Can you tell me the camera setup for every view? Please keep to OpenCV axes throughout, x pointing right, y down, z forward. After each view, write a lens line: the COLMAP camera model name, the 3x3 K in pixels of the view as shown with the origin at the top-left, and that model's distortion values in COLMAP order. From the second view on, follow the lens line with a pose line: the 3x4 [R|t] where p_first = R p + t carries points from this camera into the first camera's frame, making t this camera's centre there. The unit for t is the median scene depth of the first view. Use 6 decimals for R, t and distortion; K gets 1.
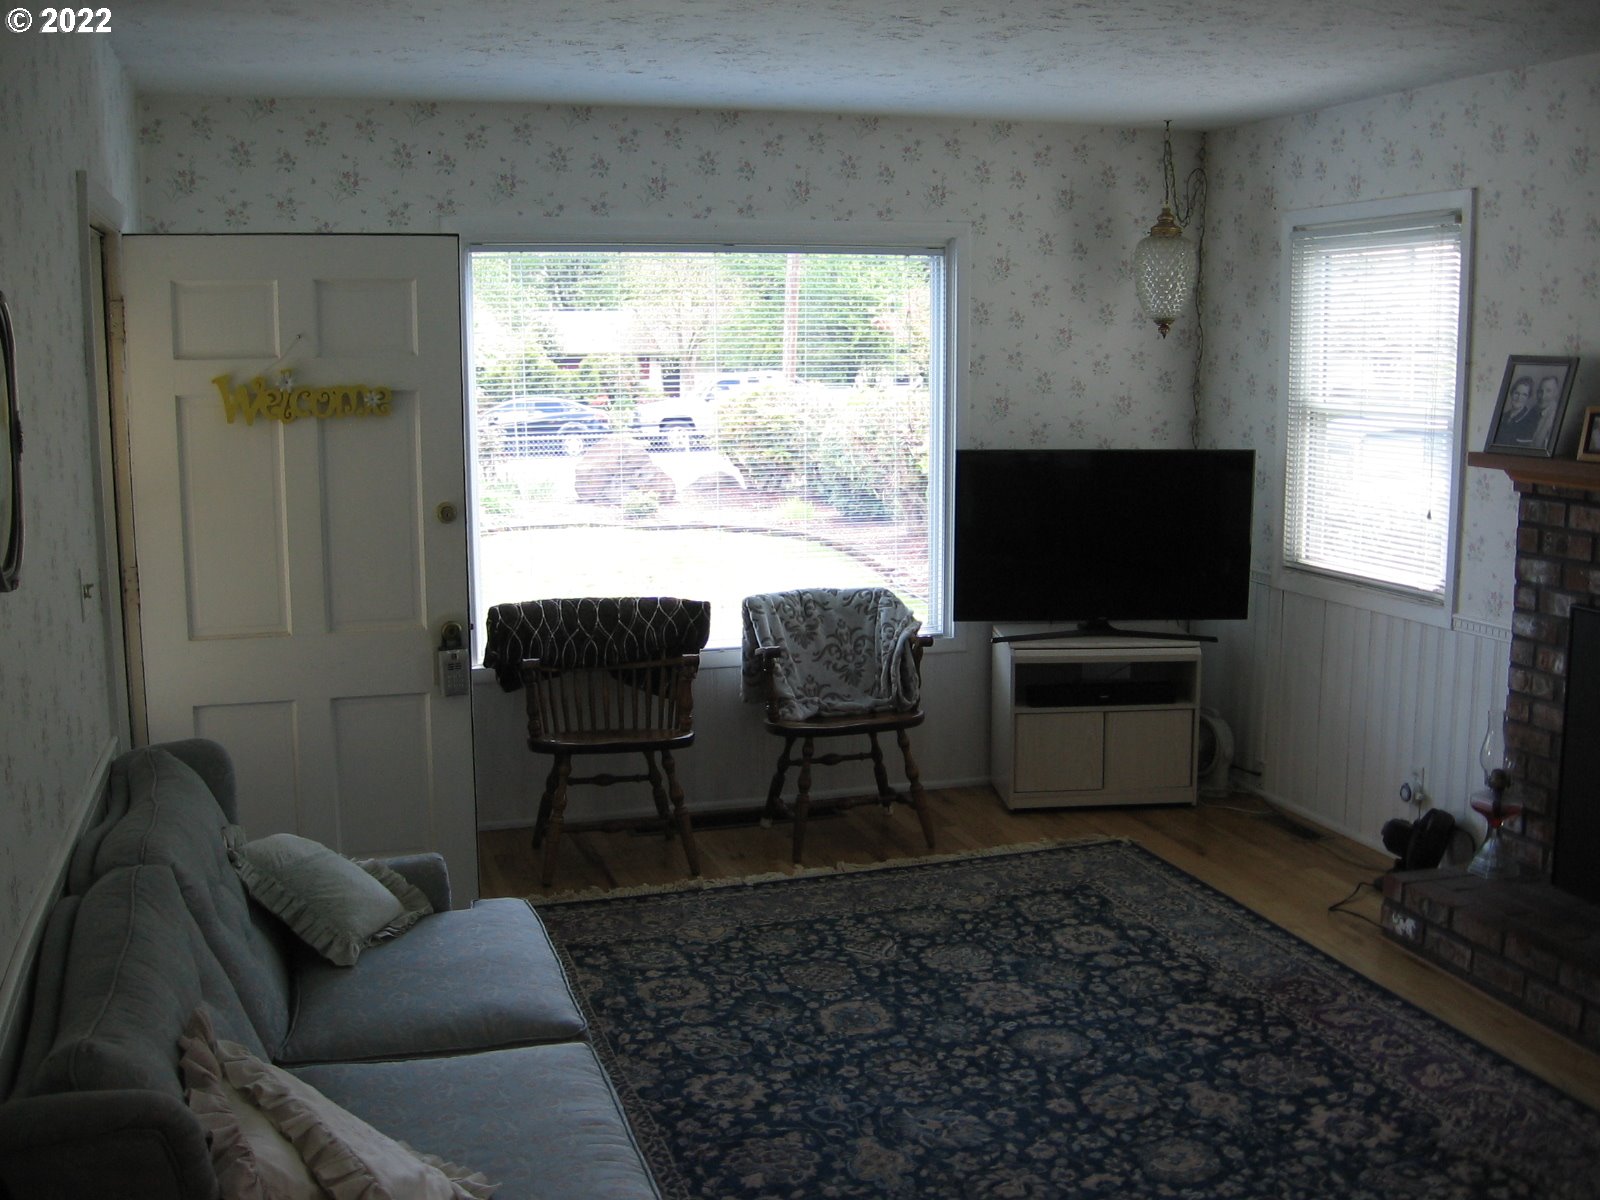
lens RADIAL K [[1665.6, 0, 812.7], [0, 1665.6, 608.6], [0, 0, 1]] dist [-0.115182, 0.000000]
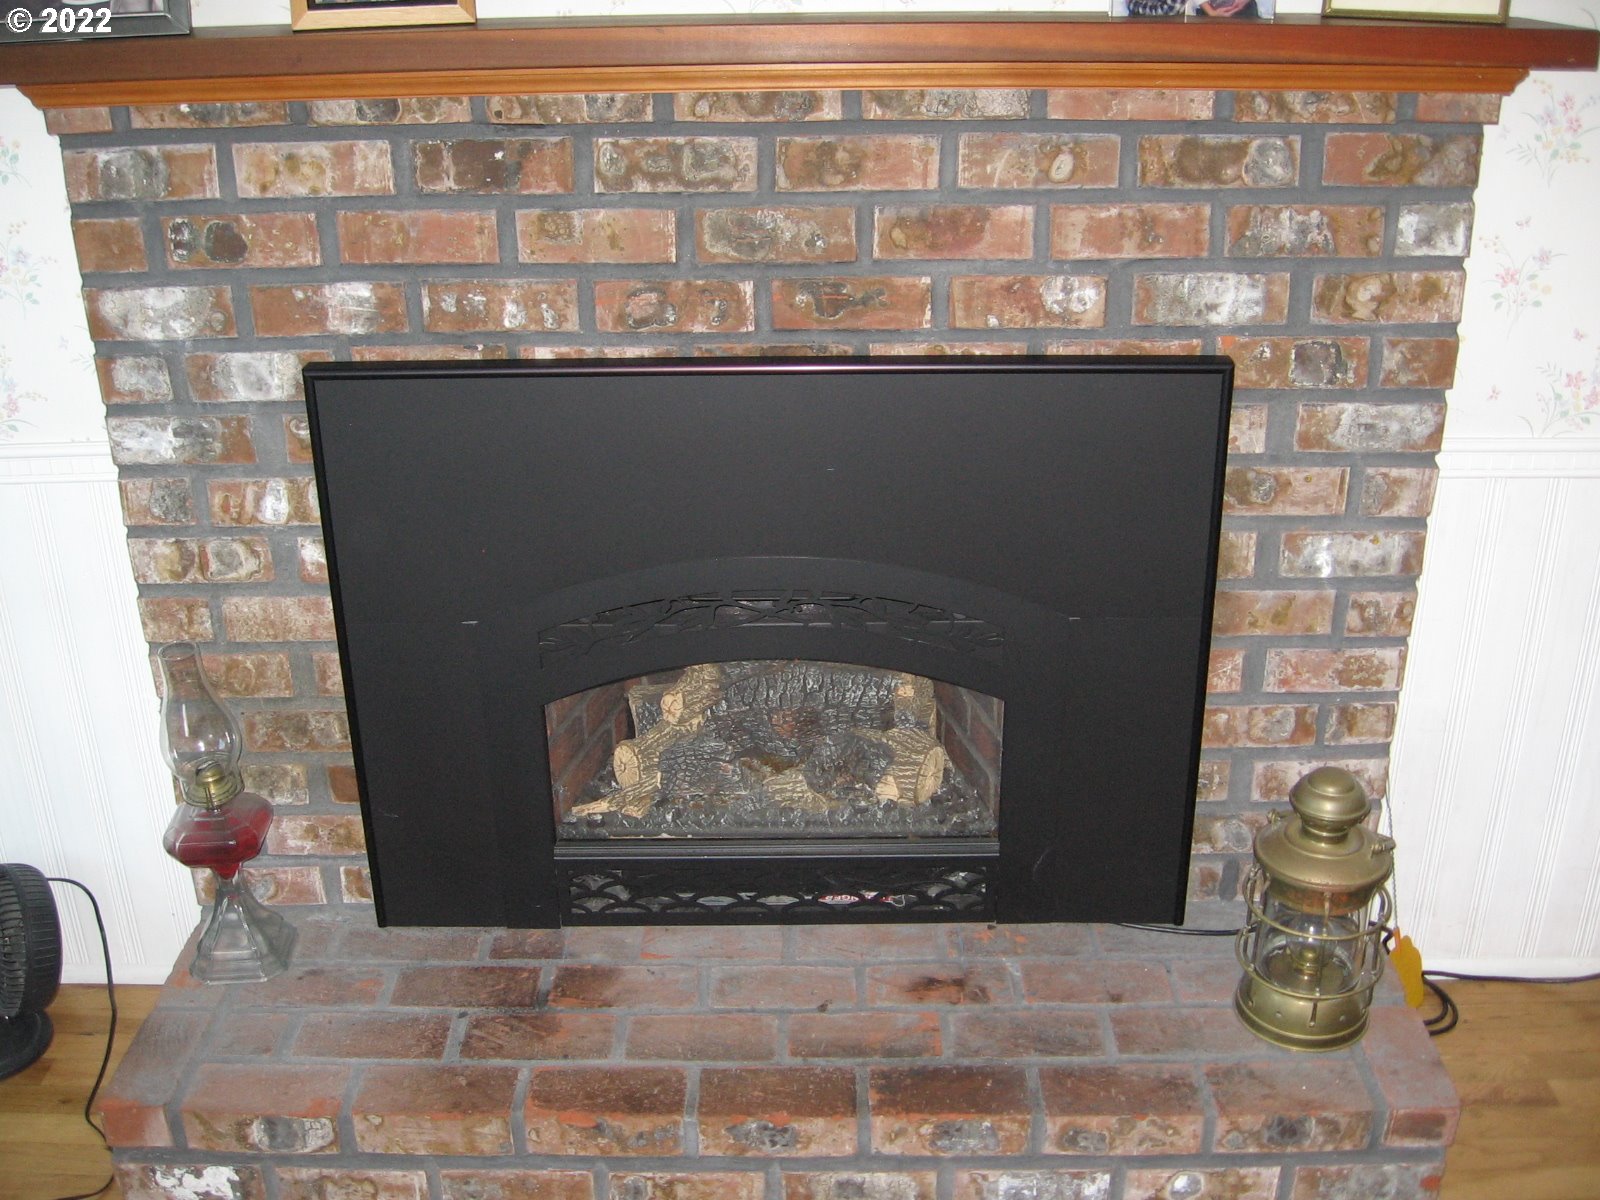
lens RADIAL K [[1665.6, 0, 809.2], [0, 1665.6, 604.9], [0, 0, 1]] dist [-0.115182, 0.000000]
pose [[0.301543, -0.381596, 0.873760, 0.090922], [0.159033, 0.923709, 0.348526, -0.072448], [-0.940096, 0.033861, 0.339224, 0.680426]]
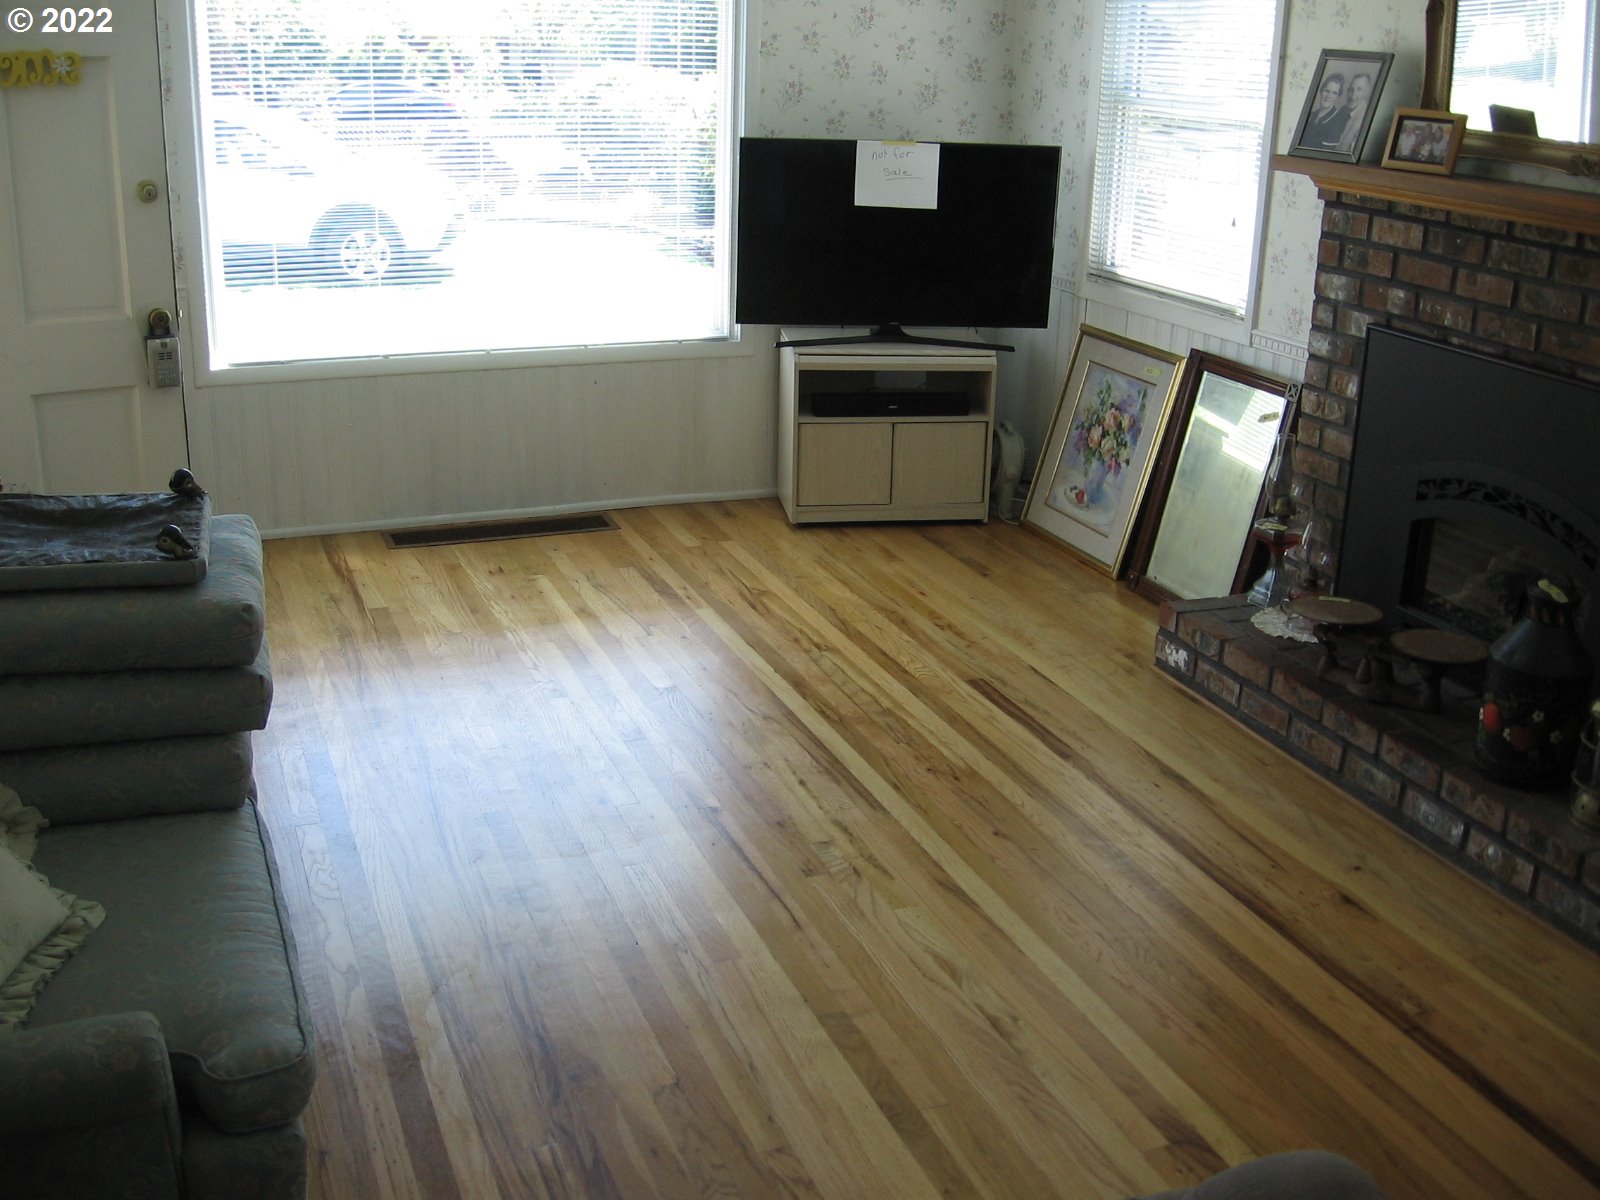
lens RADIAL K [[1665.6, 0, 810.2], [0, 1665.6, 597.1], [0, 0, 1]] dist [-0.115182, 0.000000]
pose [[0.996811, 0.009509, 0.079231, 0.069672], [-0.022873, 0.985261, 0.169521, -0.000010], [-0.076451, -0.170793, 0.982337, 0.067251]]
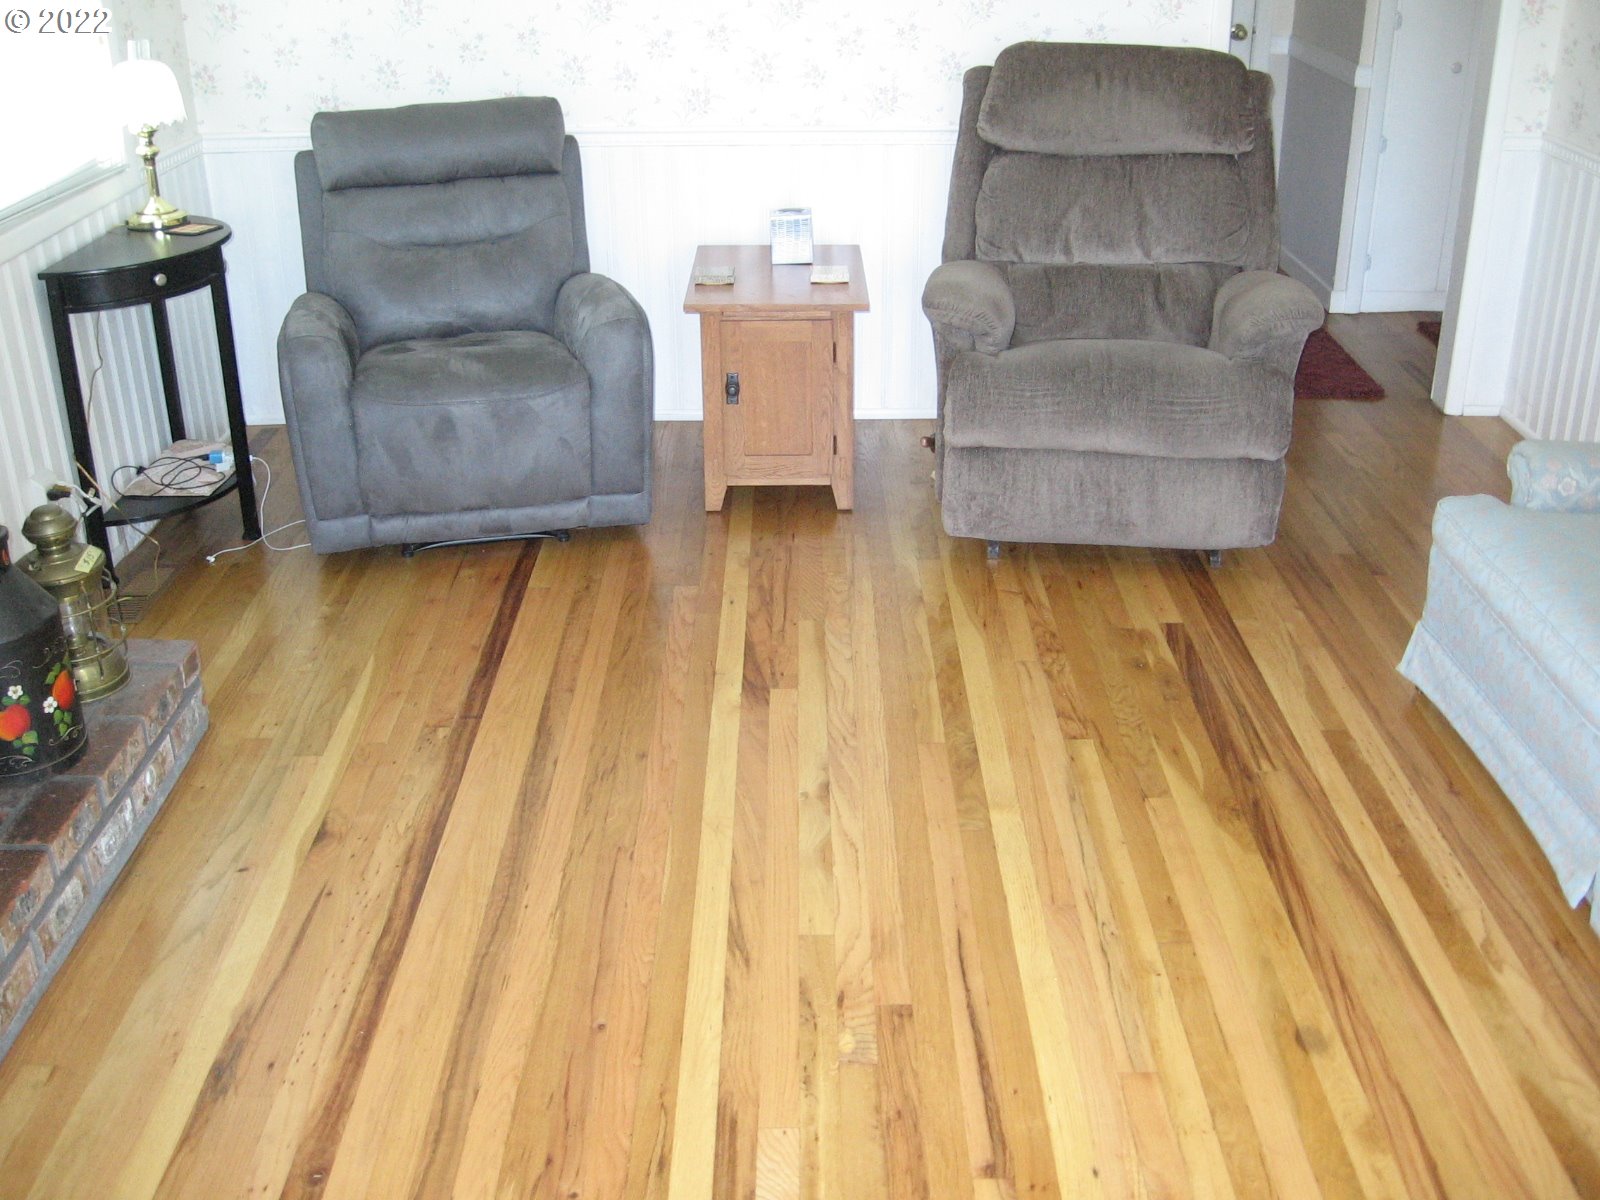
lens RADIAL K [[1665.6, 0, 810.5], [0, 1665.6, 600.0], [0, 0, 1]] dist [-0.115182, 0.000000]
pose [[-0.954944, -0.117332, 0.272609, 0.028542], [0.060105, 0.823044, 0.564789, -0.164451], [-0.290636, 0.555727, -0.778908, 1.111571]]
